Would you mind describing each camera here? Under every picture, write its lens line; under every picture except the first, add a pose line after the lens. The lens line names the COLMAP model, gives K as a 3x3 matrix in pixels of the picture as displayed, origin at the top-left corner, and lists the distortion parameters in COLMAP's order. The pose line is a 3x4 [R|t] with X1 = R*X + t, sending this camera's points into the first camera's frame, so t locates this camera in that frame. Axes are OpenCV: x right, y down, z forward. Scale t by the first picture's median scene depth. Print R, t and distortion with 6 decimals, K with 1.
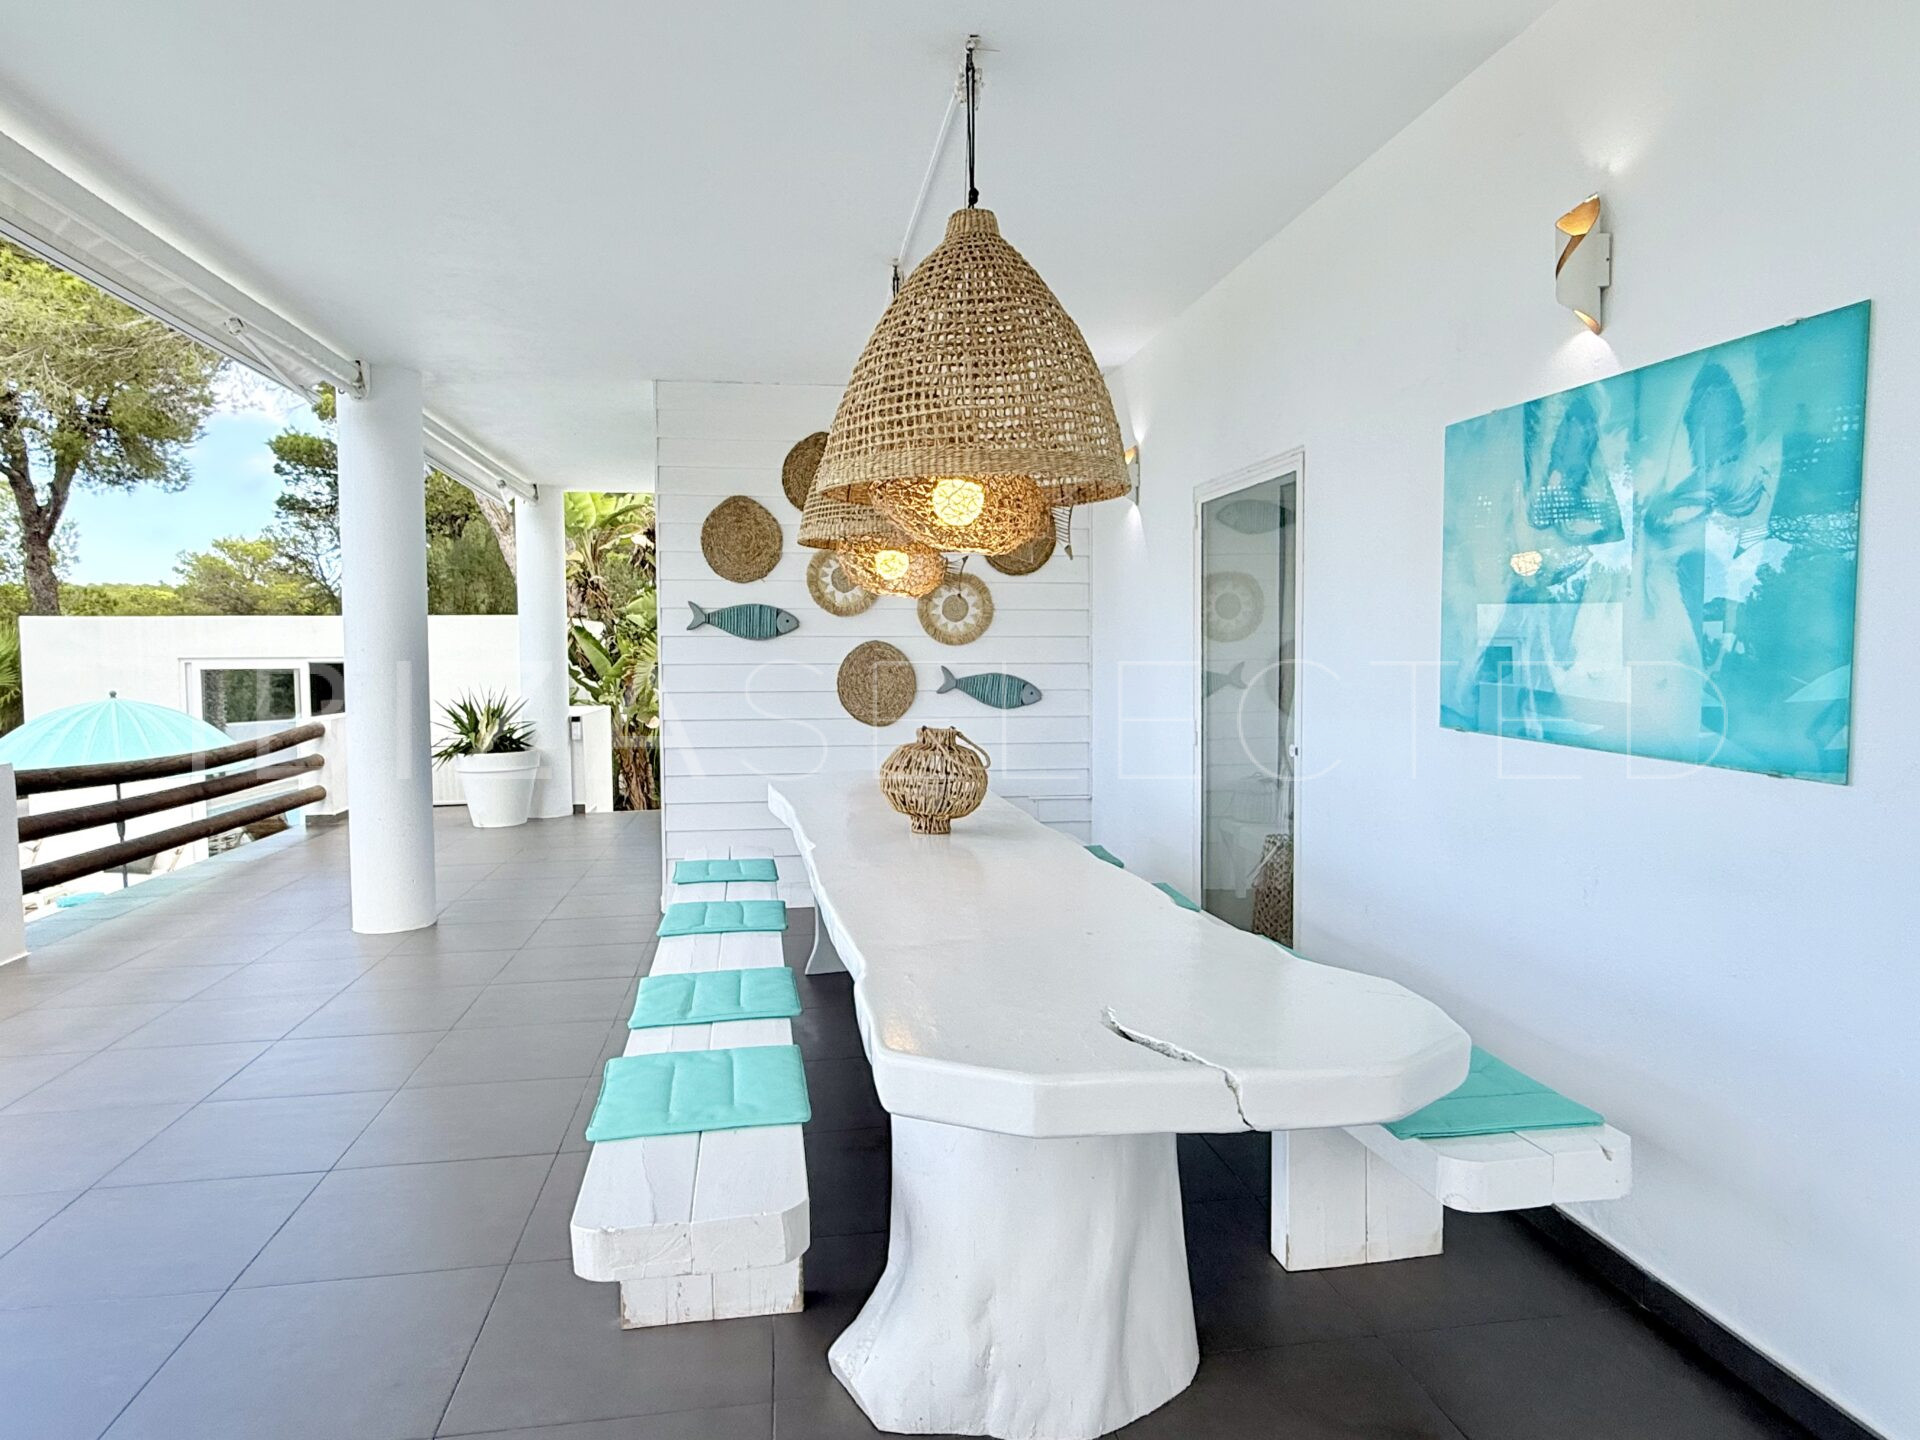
lens RADIAL K [[1163.4, 0, 949.3], [0, 1163.4, 715.5], [0, 0, 1]] dist [-0.002926, 0.000391]
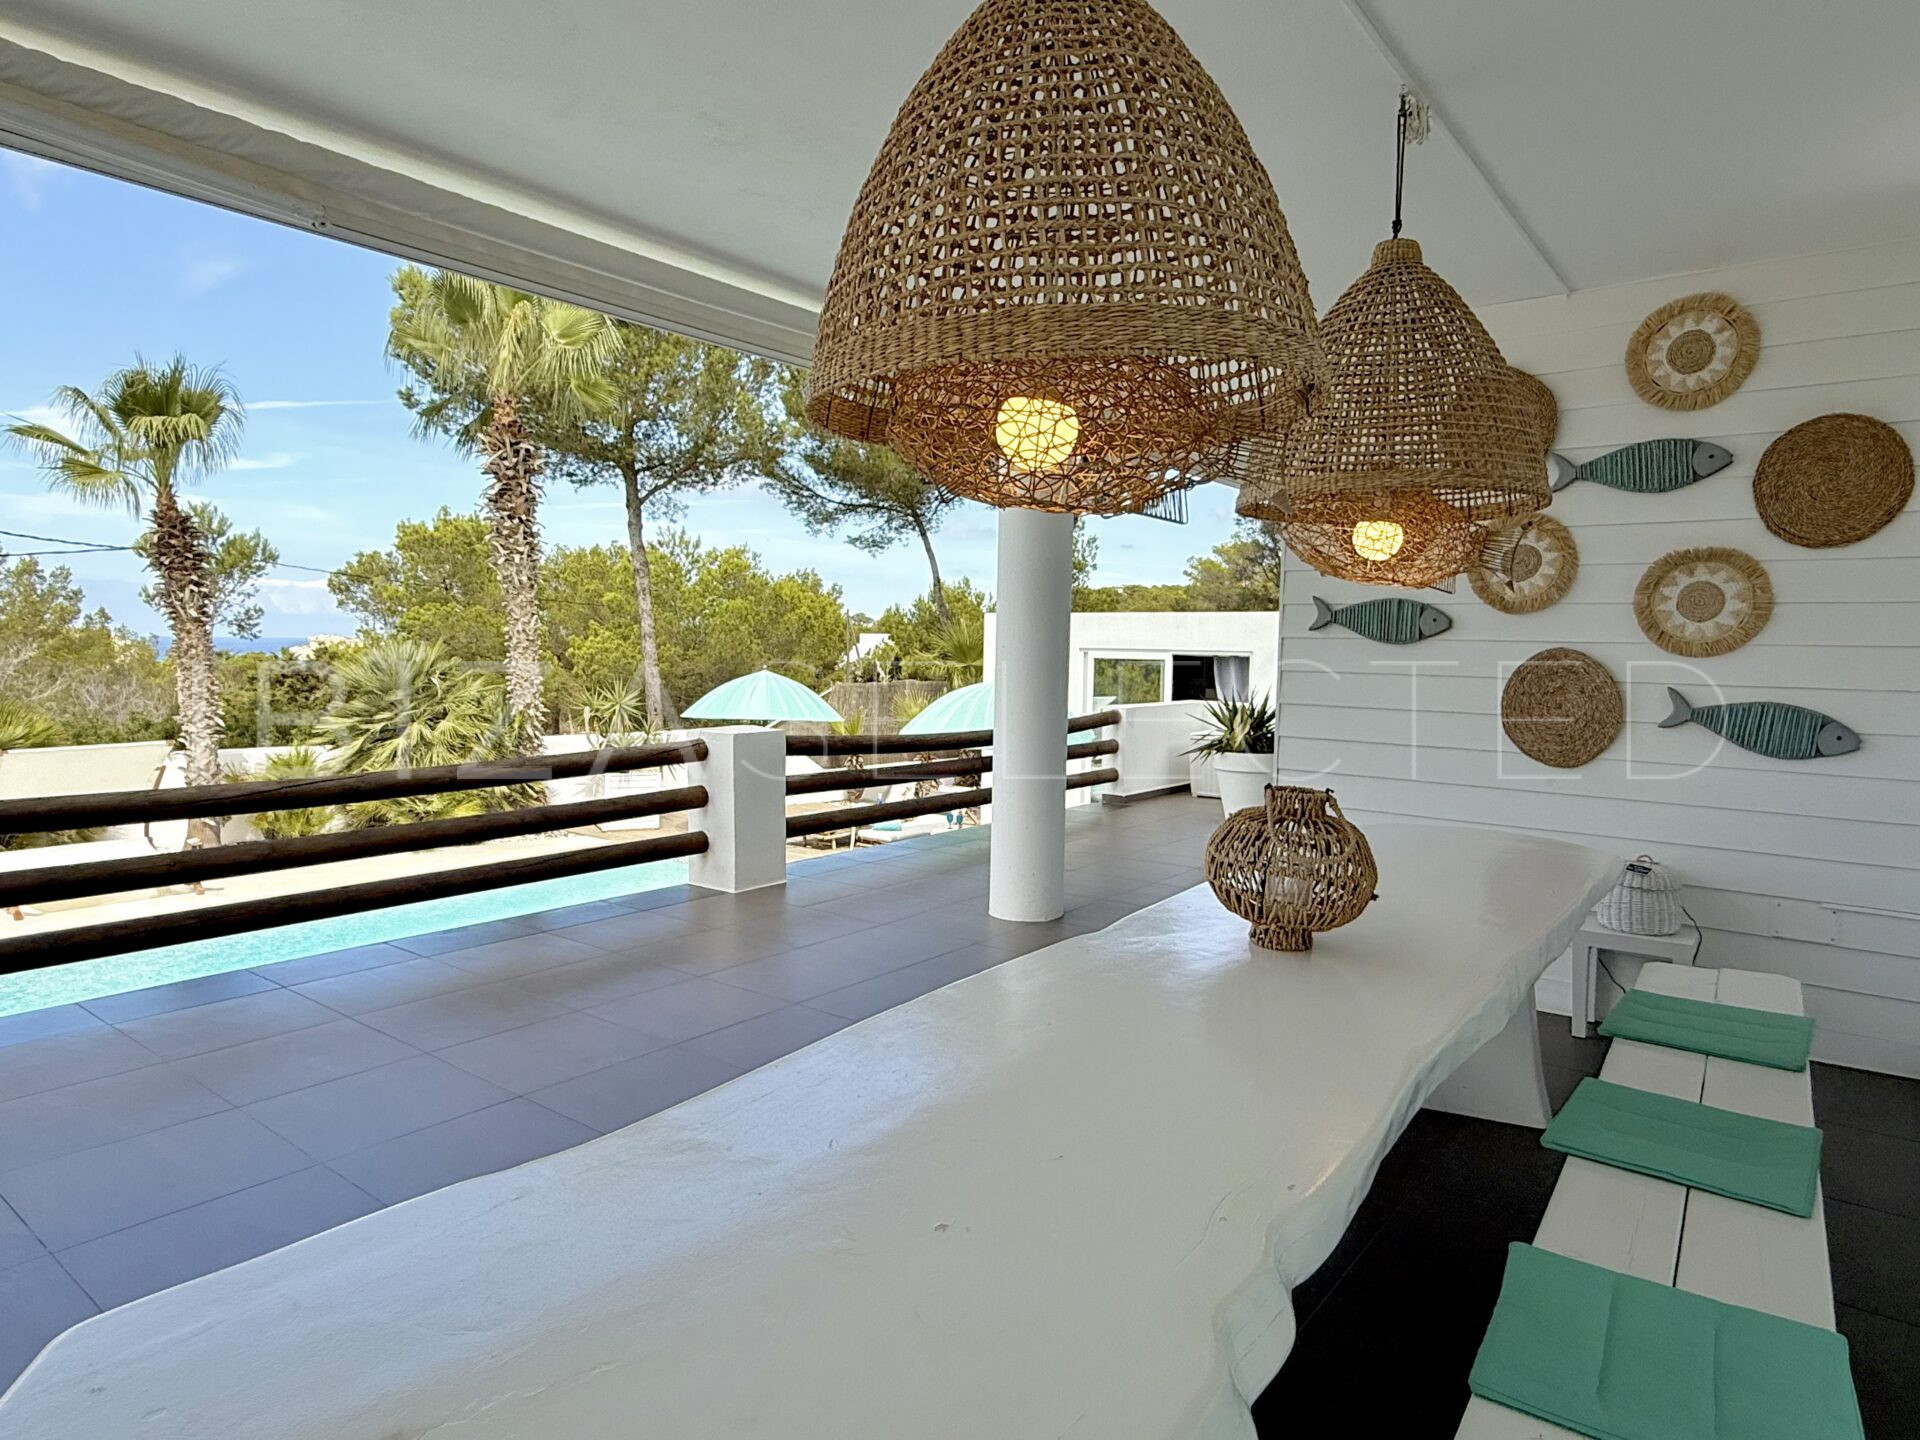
lens RADIAL K [[1126.1, 0, 964.0], [0, 1126.1, 715.2], [0, 0, 1]] dist [0.006305, 0.000688]
pose [[0.688129, 0.063037, -0.722845, 0.186194], [-0.057315, 0.997828, 0.032456, -0.023939], [0.723321, 0.019096, 0.690248, 0.248661]]
